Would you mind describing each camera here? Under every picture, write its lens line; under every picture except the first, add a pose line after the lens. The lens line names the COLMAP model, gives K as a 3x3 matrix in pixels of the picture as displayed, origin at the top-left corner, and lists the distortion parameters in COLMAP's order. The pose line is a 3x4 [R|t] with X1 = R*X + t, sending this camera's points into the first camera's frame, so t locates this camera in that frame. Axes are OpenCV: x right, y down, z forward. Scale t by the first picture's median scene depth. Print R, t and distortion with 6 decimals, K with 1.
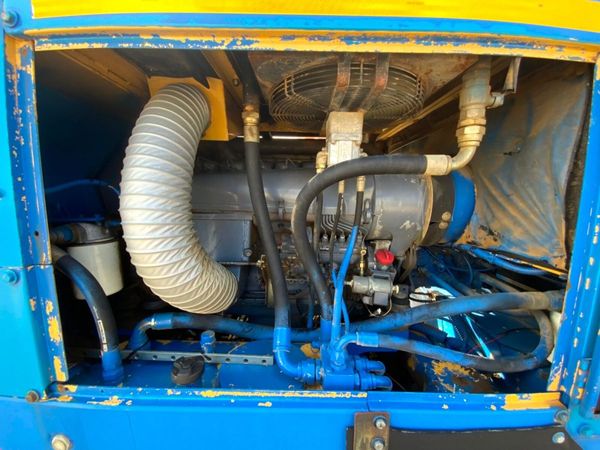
lens RADIAL K [[242.4, 0, 300.0], [0, 242.4, 225.0], [0, 0, 1]] dist [0.017167, -0.016733]
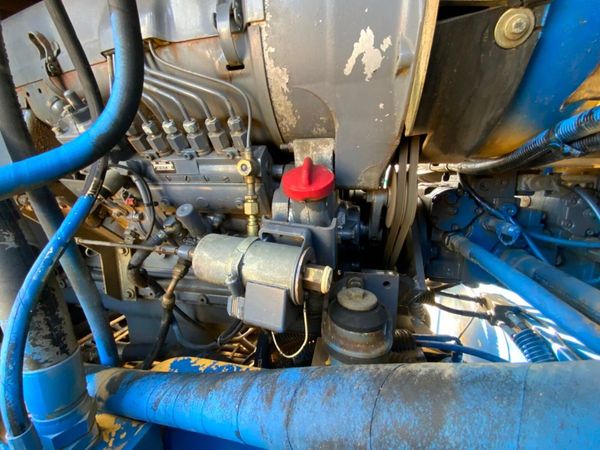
lens RADIAL K [[242.4, 0, 300.0], [0, 242.4, 225.0], [0, 0, 1]] dist [0.017167, -0.016733]
pose [[0.978115, 0.015367, -0.207495, 0.333087], [-0.008965, 0.999455, 0.031760, 0.146931], [0.207870, -0.029204, 0.977720, 0.548882]]
